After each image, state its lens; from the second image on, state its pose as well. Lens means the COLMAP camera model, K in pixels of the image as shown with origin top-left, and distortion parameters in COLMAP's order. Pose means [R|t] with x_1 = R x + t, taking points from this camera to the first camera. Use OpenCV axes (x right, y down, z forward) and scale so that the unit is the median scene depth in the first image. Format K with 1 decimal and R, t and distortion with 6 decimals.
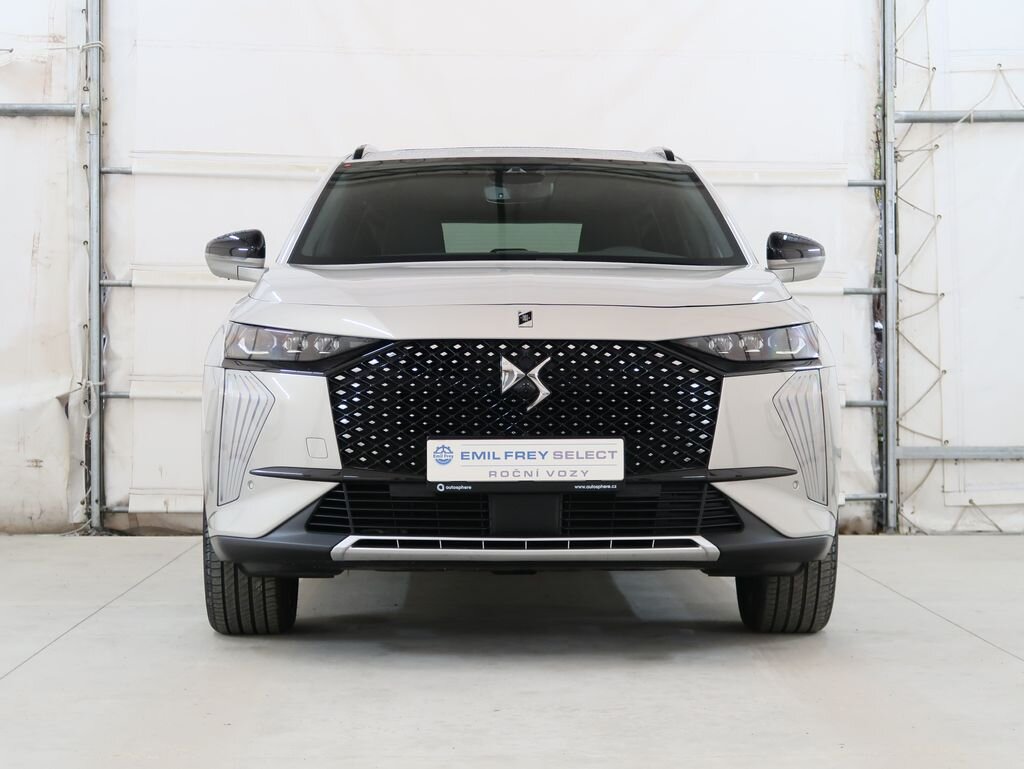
lens RADIAL K [[725.2, 0, 512.8], [0, 725.2, 379.9], [0, 0, 1]] dist [0.001946, 0.001675]
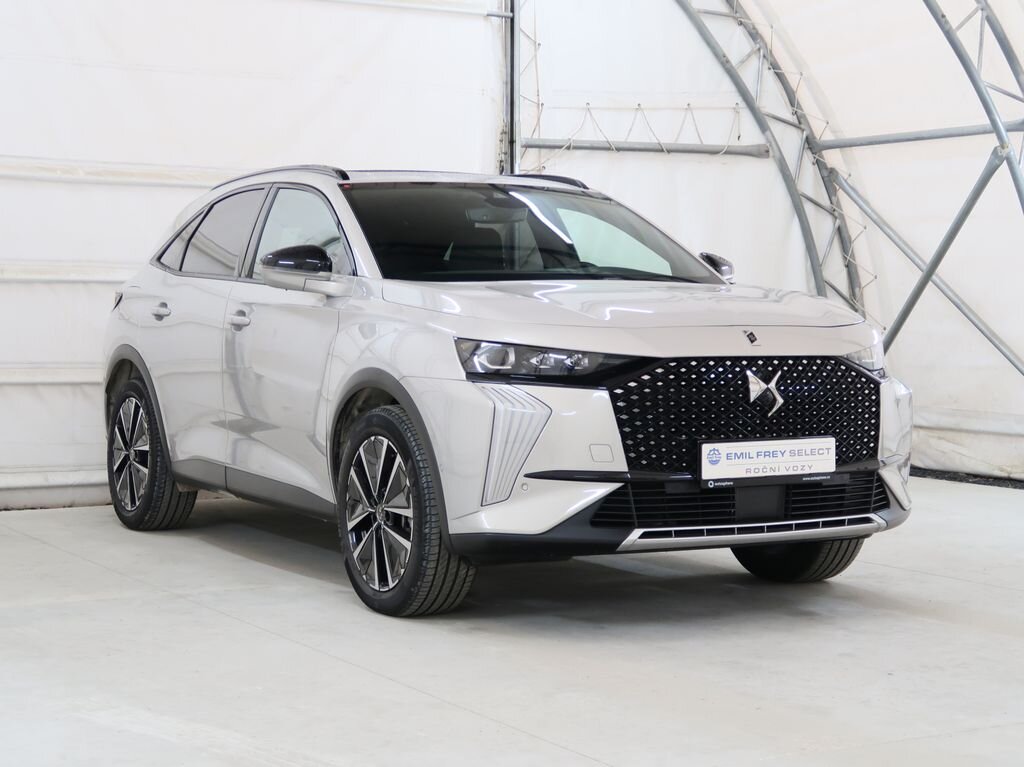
lens RADIAL K [[628.2, 0, 511.4], [0, 628.2, 377.1], [0, 0, 1]] dist [-0.024109, -0.000636]
pose [[0.989112, -0.010319, 0.146802, -0.547455], [0.009290, 0.999927, 0.007697, -0.034172], [-0.146871, -0.006249, 0.989136, 0.048026]]
